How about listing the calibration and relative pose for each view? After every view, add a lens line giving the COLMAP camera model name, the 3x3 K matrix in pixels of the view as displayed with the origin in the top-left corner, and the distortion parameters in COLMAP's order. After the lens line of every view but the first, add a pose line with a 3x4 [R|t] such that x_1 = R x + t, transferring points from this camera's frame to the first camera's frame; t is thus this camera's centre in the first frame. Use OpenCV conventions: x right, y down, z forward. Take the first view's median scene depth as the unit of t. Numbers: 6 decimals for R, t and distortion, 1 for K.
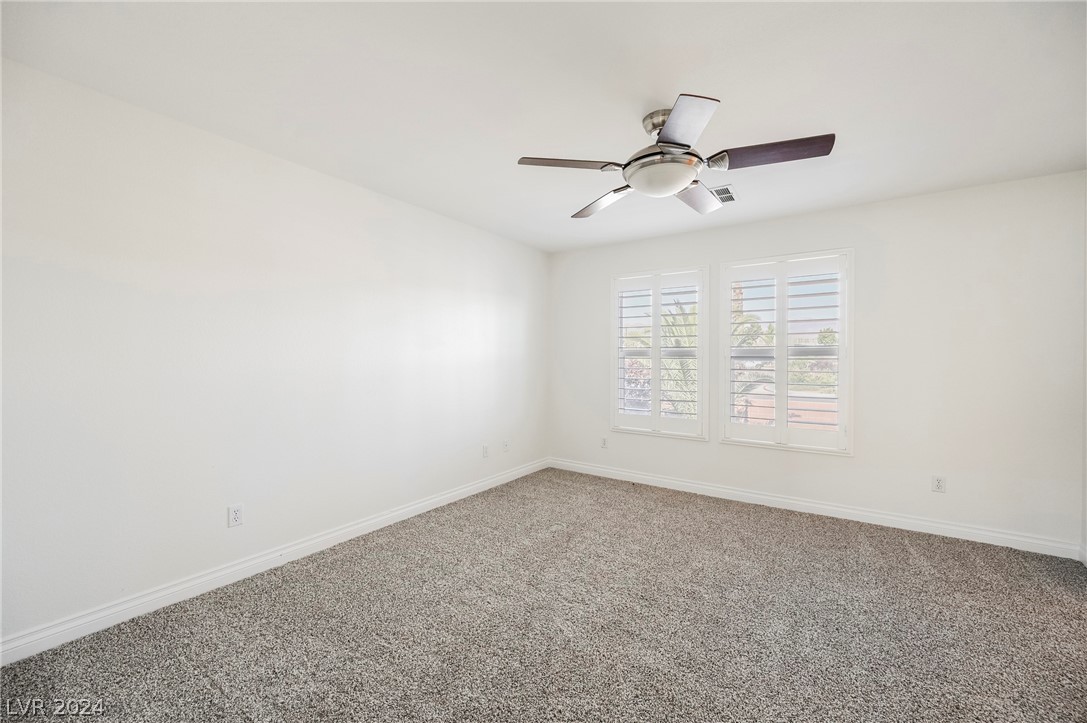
lens RADIAL K [[431.8, 0, 544.9], [0, 431.8, 359.0], [0, 0, 1]] dist [-0.002734, 0.000073]
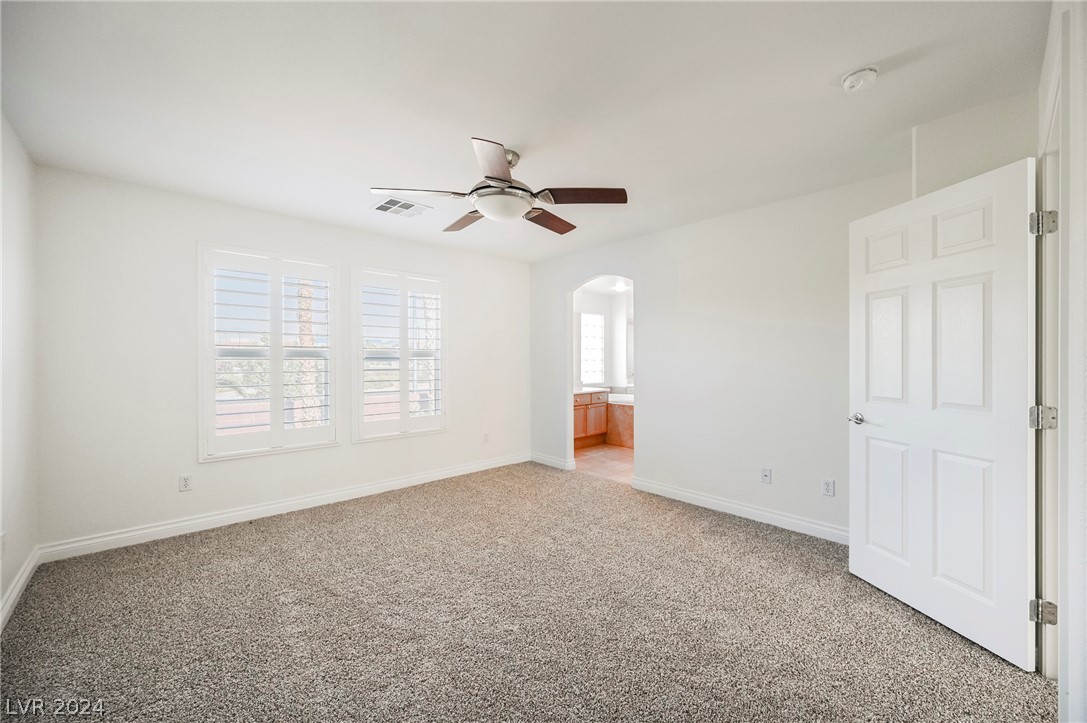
lens RADIAL K [[431.8, 0, 544.0], [0, 431.8, 360.5], [0, 0, 1]] dist [-0.002734, 0.000073]
pose [[0.206736, -0.005097, 0.978384, -0.495246], [0.000619, 0.999987, 0.005078, -0.002388], [-0.978397, -0.000444, 0.206736, 0.377716]]
